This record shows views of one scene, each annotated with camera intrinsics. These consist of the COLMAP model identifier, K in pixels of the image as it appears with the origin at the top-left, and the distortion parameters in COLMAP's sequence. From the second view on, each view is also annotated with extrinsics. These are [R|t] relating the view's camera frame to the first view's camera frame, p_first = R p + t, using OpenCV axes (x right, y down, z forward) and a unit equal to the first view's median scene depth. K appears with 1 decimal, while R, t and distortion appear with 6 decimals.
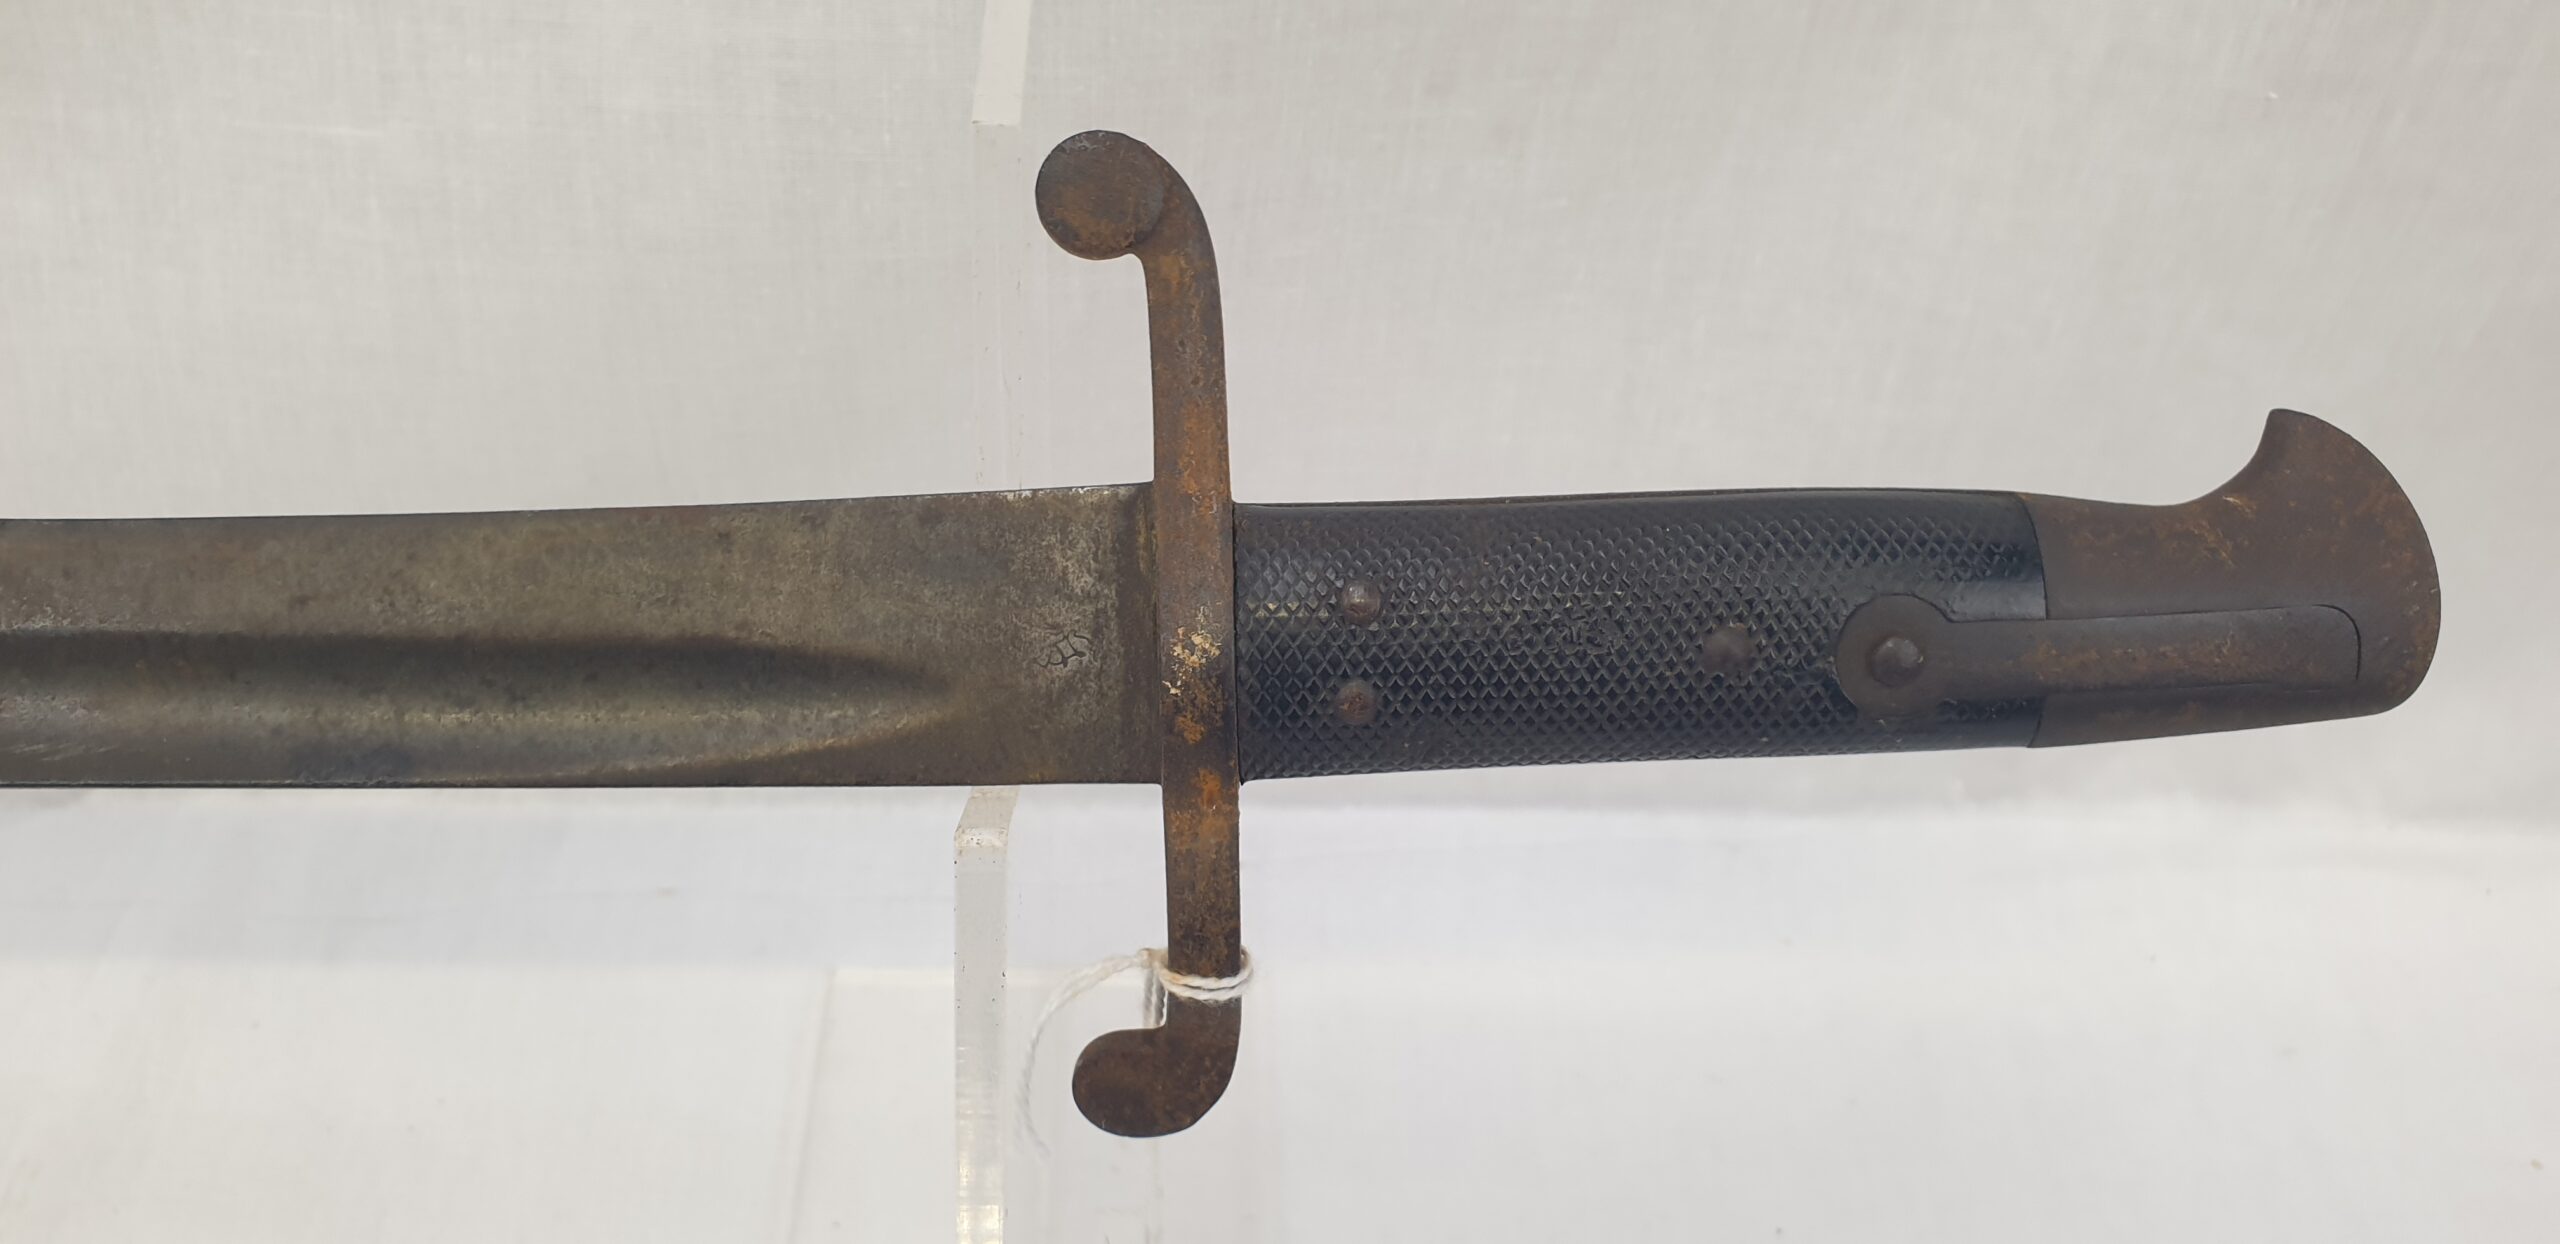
lens RADIAL K [[1884.9, 0, 1272.0], [0, 1884.9, 613.1], [0, 0, 1]] dist [0.001295, 0.002995]
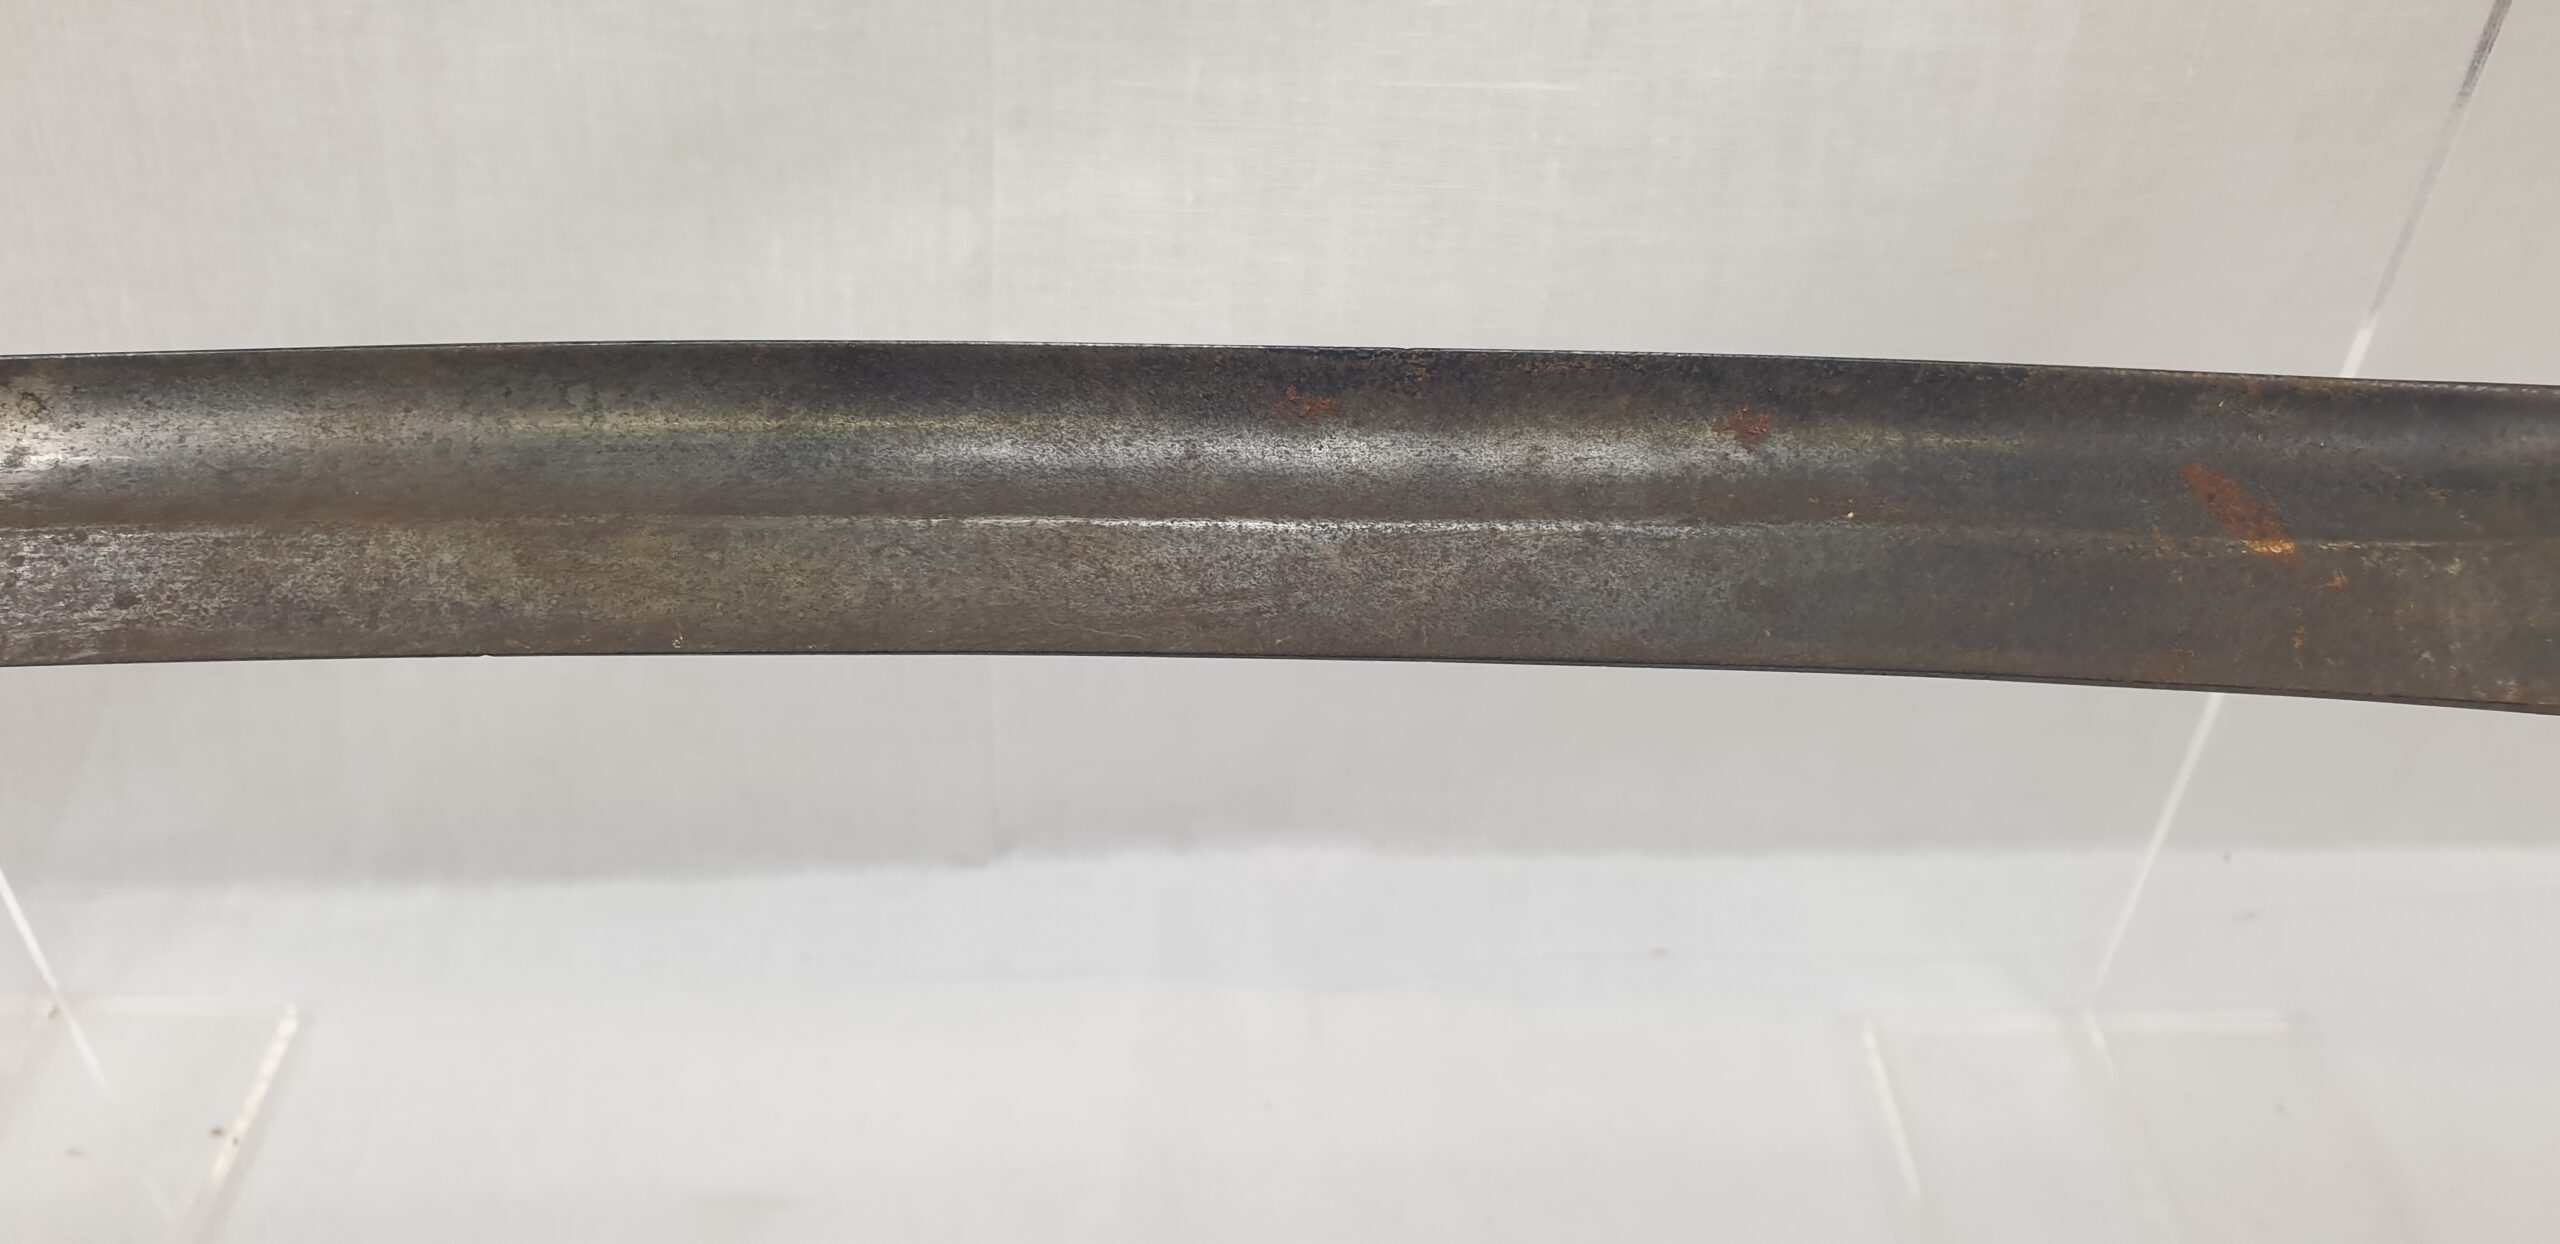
lens RADIAL K [[1927.4, 0, 1267.6], [0, 1927.4, 623.9], [0, 0, 1]] dist [-0.017285, -0.007095]
pose [[0.999662, -0.021054, -0.015267, -0.847003], [0.020034, 0.997740, -0.064136, 0.077238], [0.016583, 0.063809, 0.997824, 0.139683]]
